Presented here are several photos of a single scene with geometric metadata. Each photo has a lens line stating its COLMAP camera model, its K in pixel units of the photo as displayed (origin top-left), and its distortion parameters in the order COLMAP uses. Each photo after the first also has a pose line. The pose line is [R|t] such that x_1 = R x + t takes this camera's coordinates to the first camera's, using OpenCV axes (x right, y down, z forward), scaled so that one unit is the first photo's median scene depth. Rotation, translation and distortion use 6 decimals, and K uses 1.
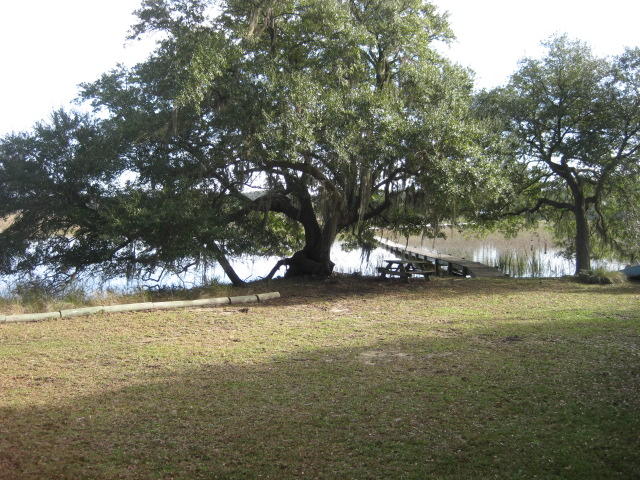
lens RADIAL K [[710.1, 0, 320.0], [0, 710.1, 240.0], [0, 0, 1]] dist [-0.121210, -0.001359]
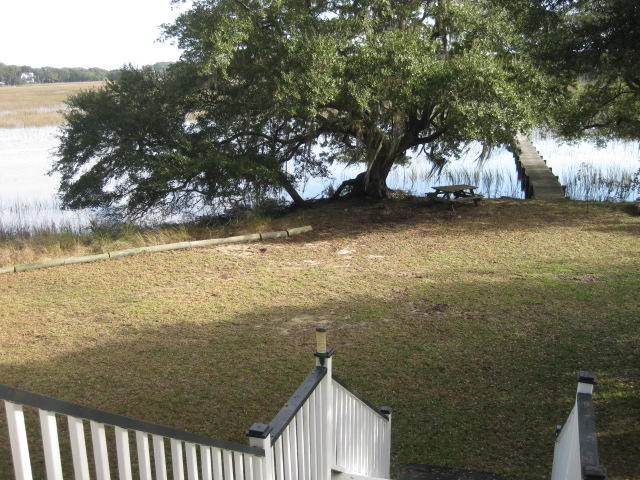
lens RADIAL K [[710.1, 0, 320.0], [0, 710.1, 240.0], [0, 0, 1]] dist [-0.121210, -0.001359]
pose [[0.971139, 0.033371, -0.236166, 0.238773], [0.011977, 0.982092, 0.188022, -0.125032], [0.238211, -0.185424, 0.953348, -0.092535]]
